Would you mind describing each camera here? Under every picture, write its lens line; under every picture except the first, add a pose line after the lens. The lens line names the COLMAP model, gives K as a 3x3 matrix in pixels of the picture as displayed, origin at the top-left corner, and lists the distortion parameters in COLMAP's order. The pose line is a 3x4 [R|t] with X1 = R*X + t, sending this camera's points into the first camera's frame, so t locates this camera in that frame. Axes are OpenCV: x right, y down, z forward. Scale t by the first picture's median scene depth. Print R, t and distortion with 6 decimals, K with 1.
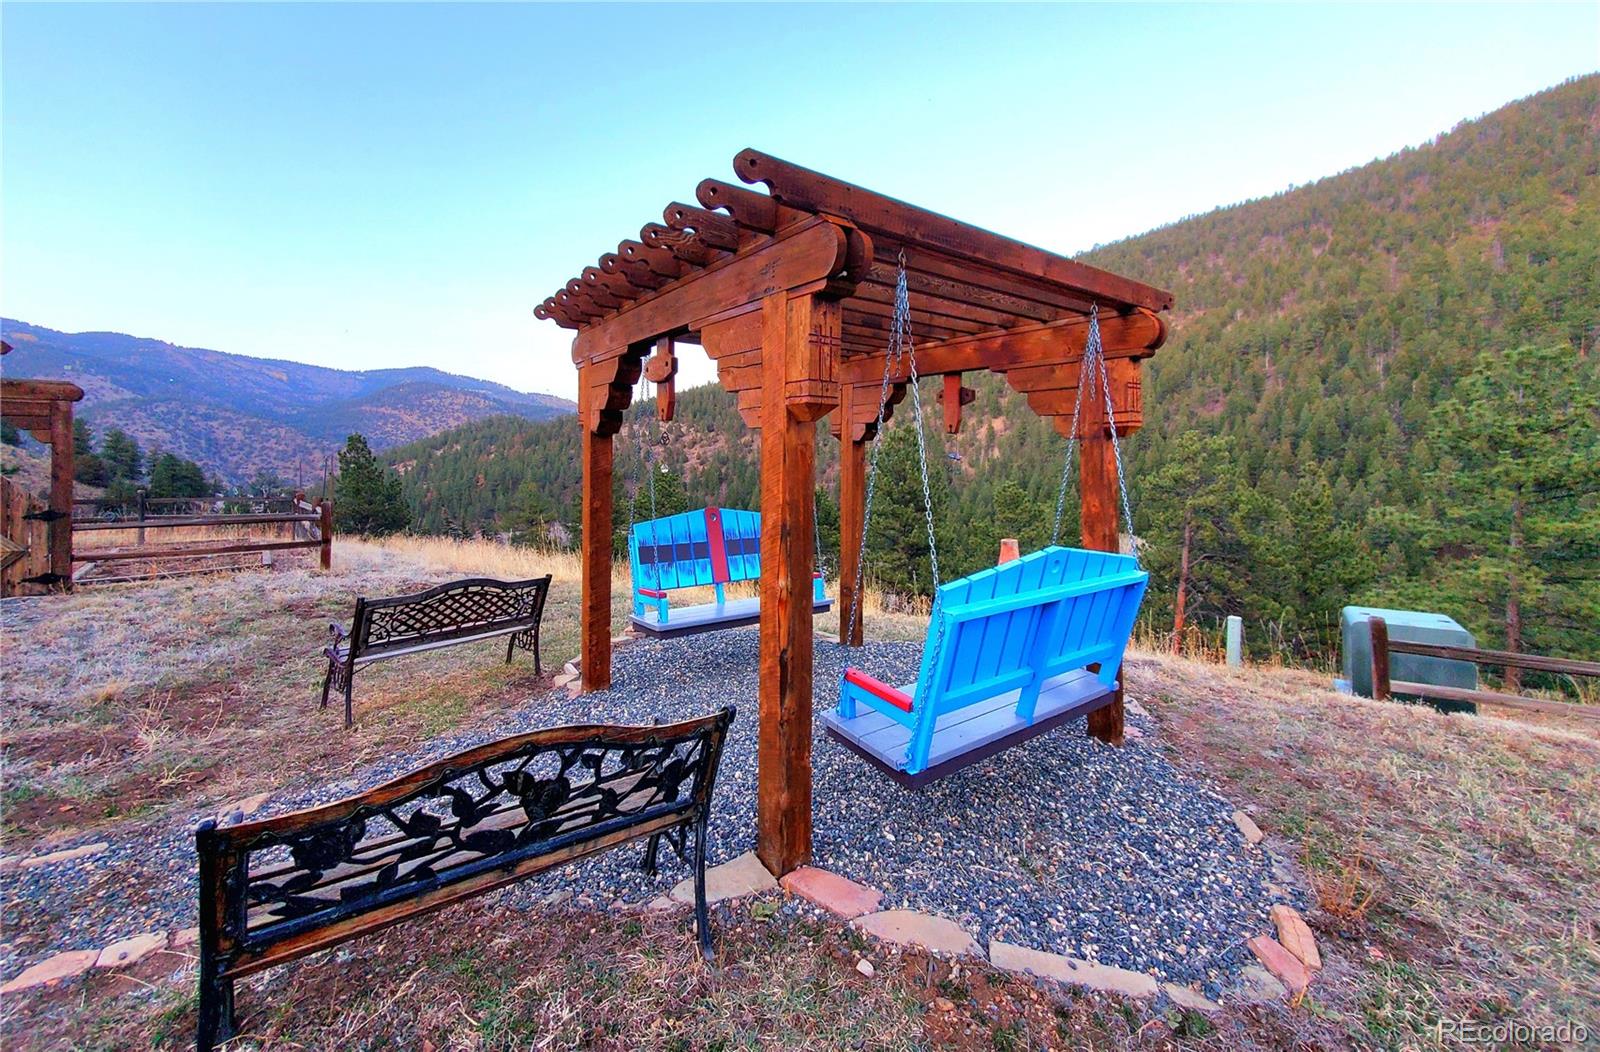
lens RADIAL K [[624.6, 0, 785.2], [0, 624.6, 463.5], [0, 0, 1]] dist [0.000607, 0.000374]
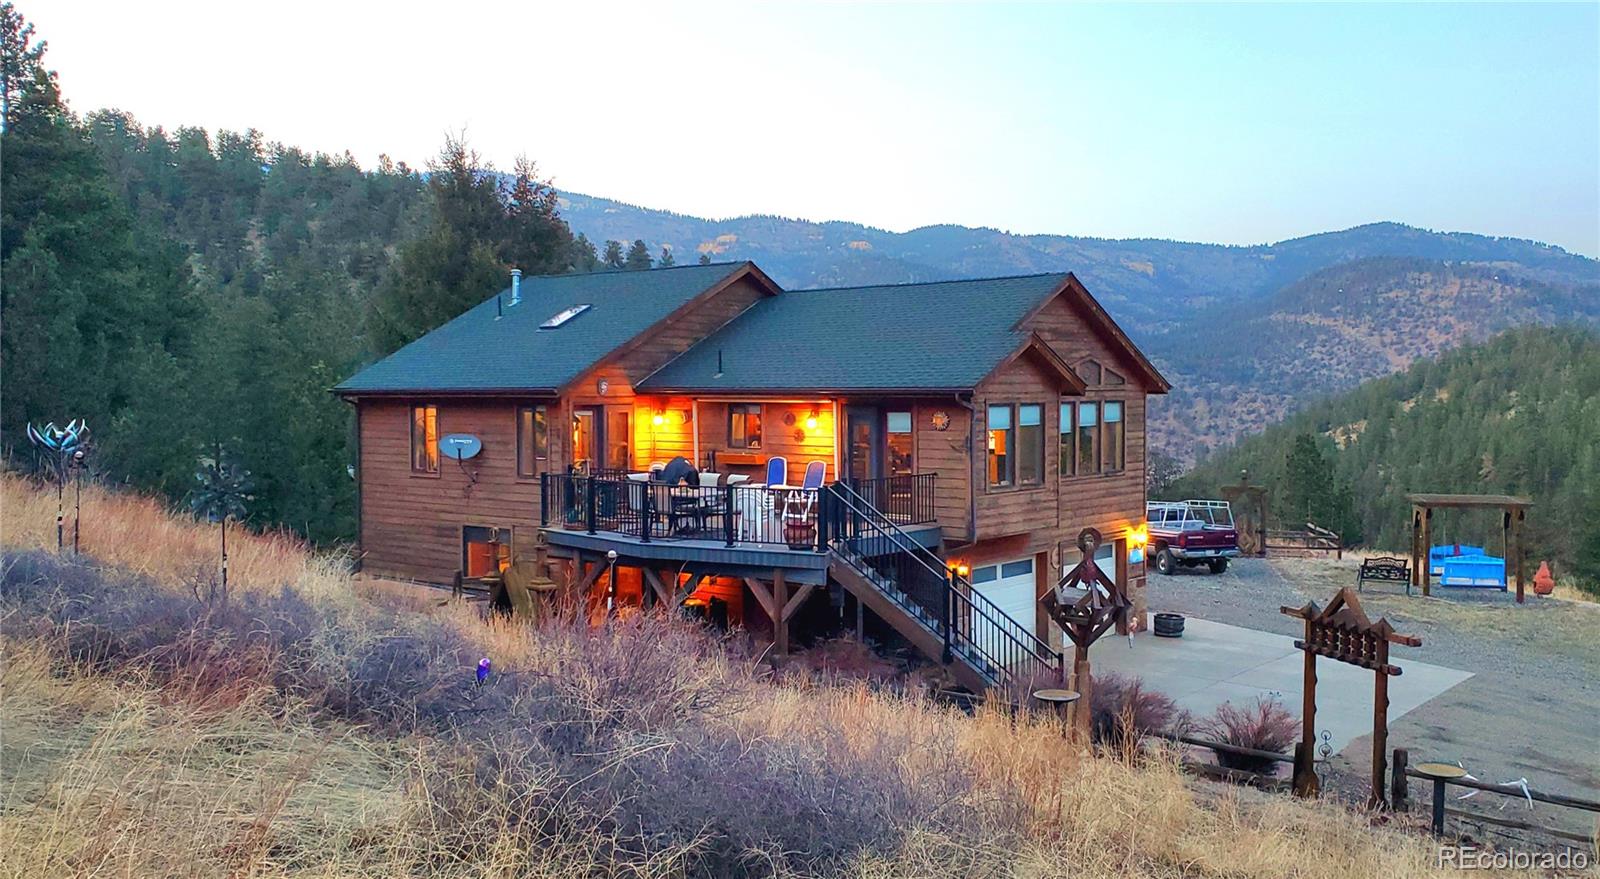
lens RADIAL K [[1407.2, 0, 799.2], [0, 1407.2, 434.7], [0, 0, 1]] dist [0.007492, -0.021664]
pose [[0.609641, 0.009009, -0.792626, 0.055834], [0.001153, 0.999924, 0.012252, -0.009395], [0.792677, -0.008383, 0.609585, -0.096355]]
